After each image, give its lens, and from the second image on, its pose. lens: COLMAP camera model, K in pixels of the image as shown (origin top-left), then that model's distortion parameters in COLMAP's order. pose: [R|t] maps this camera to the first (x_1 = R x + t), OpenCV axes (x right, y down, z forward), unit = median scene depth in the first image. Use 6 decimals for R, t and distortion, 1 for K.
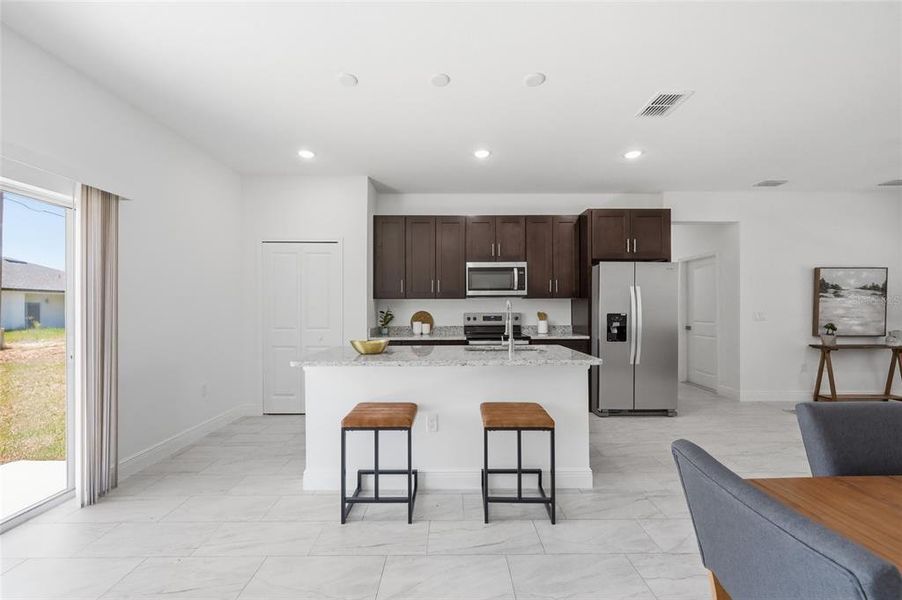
lens RADIAL K [[369.1, 0, 451.1], [0, 369.1, 306.1], [0, 0, 1]] dist [-0.000925, 0.000163]
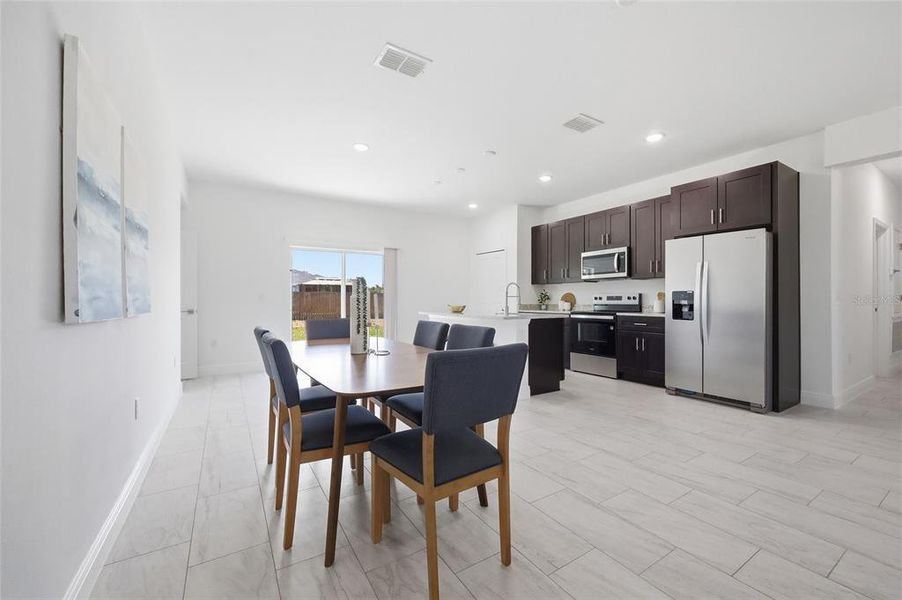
lens RADIAL K [[362.1, 0, 452.0], [0, 362.1, 297.9], [0, 0, 1]] dist [-0.000636, -0.000033]
pose [[0.529706, -0.001237, -0.848181, 0.805937], [0.001072, 0.999999, -0.000789, 0.033120], [0.848181, -0.000491, 0.529706, -0.020206]]
